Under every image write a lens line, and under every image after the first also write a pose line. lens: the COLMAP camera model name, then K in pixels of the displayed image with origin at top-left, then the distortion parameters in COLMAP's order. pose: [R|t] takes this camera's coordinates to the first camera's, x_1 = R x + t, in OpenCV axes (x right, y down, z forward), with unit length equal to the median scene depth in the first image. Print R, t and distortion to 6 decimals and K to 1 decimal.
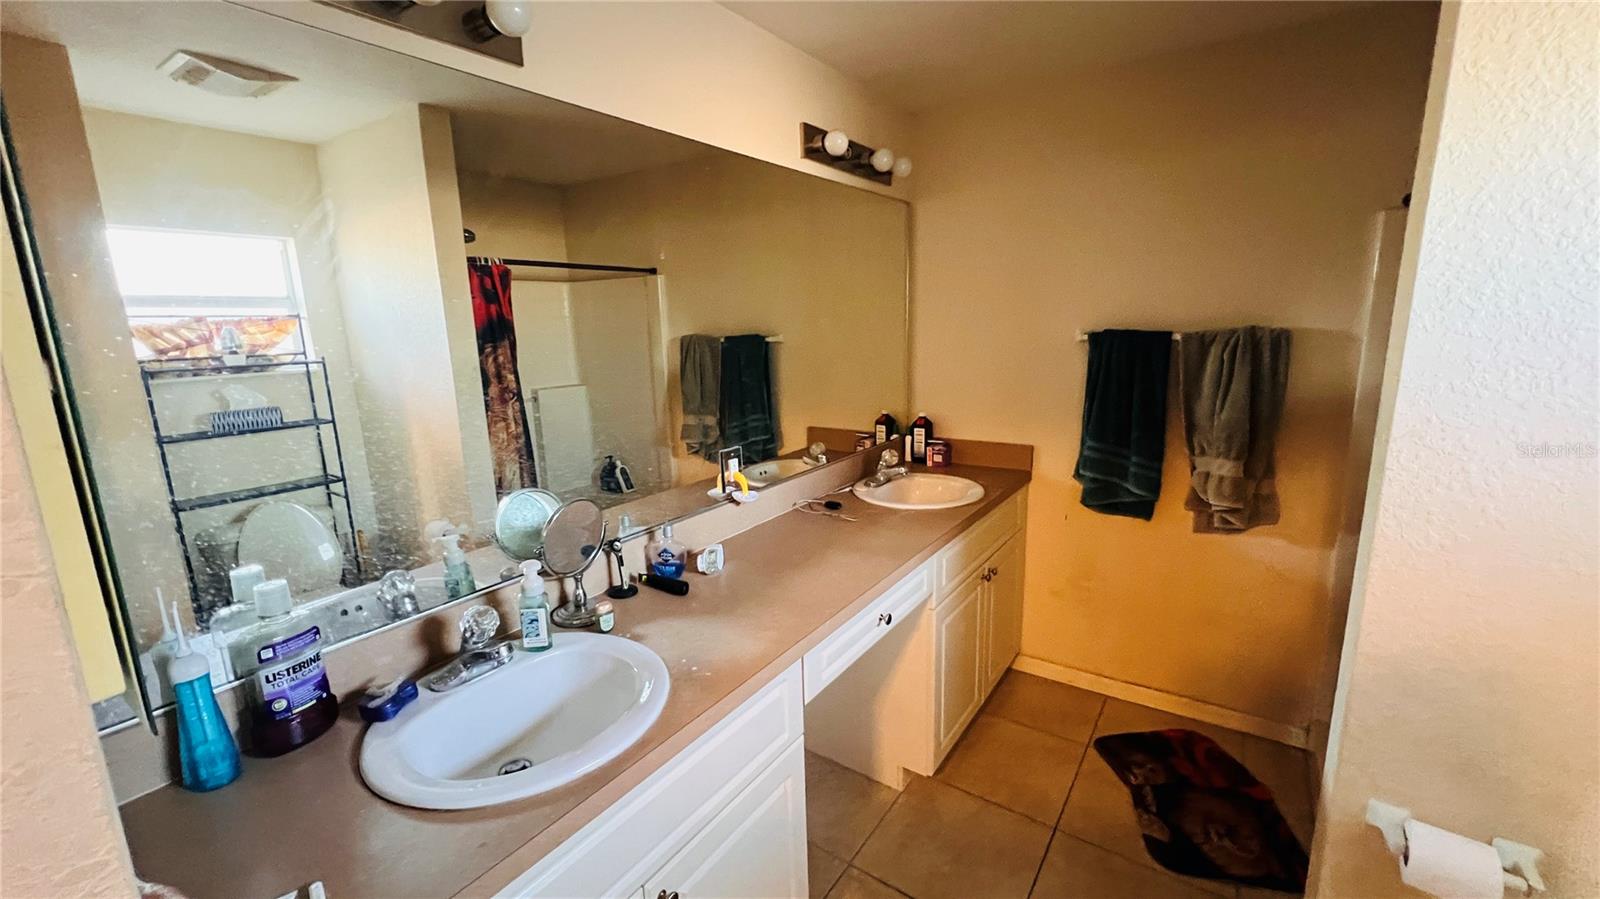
lens RADIAL K [[638.8, 0, 785.7], [0, 638.8, 443.3], [0, 0, 1]] dist [-0.002468, 0.000917]
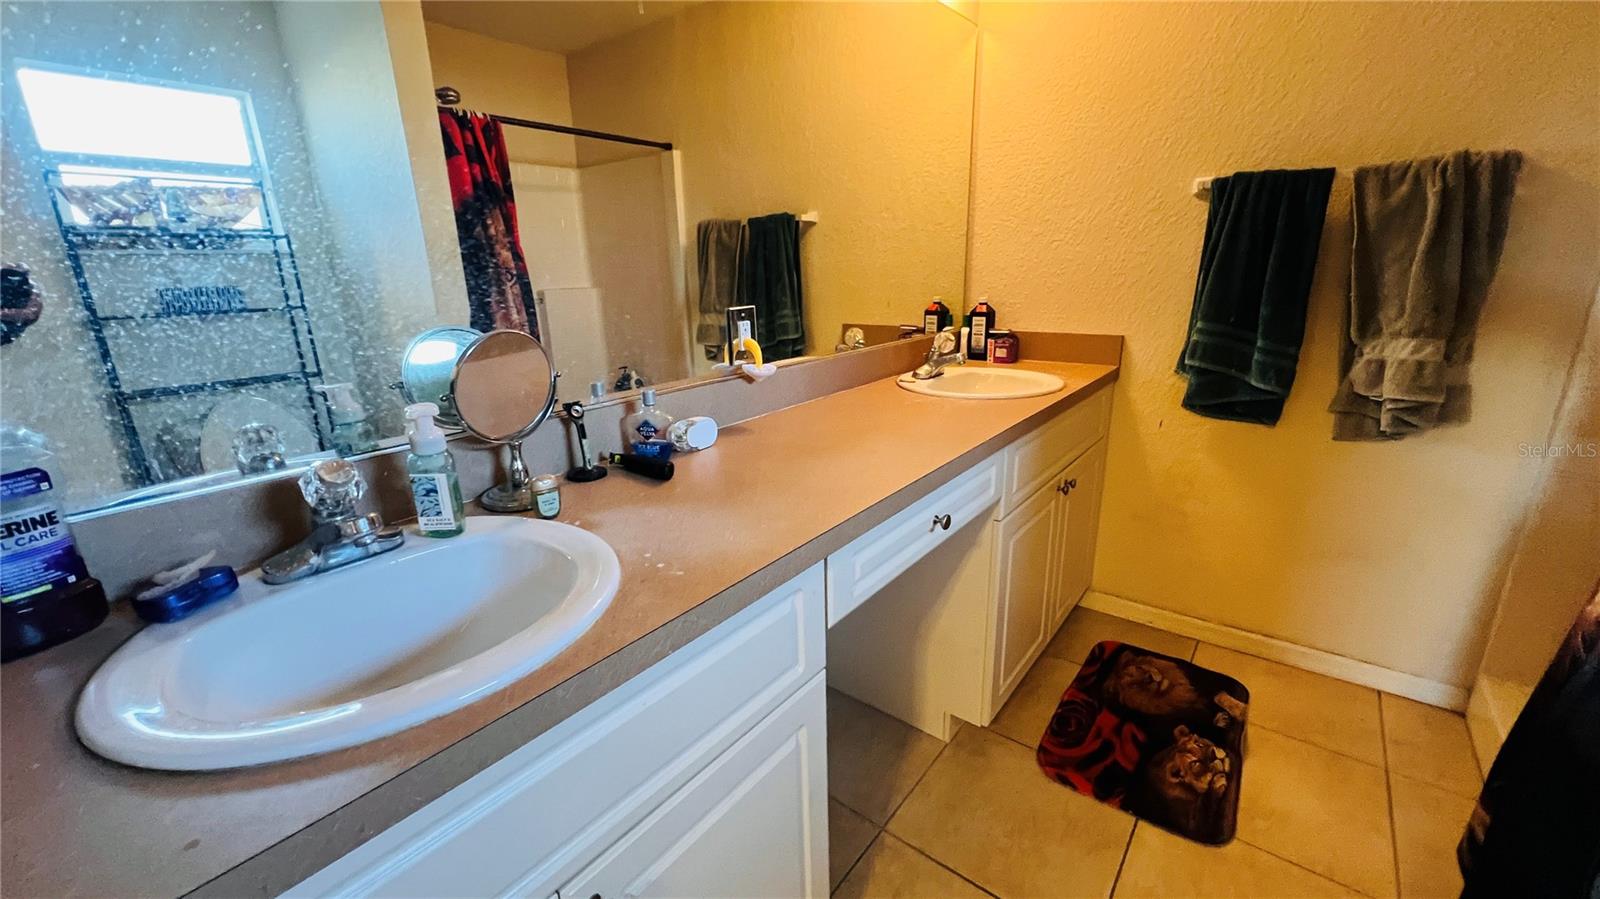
lens RADIAL K [[638.8, 0, 785.7], [0, 638.8, 445.9], [0, 0, 1]] dist [-0.002468, 0.000917]
pose [[0.998310, 0.020608, -0.054338, 0.011479], [-0.015658, 0.995818, 0.090009, 0.095487], [0.055966, -0.089006, 0.994457, 0.205232]]
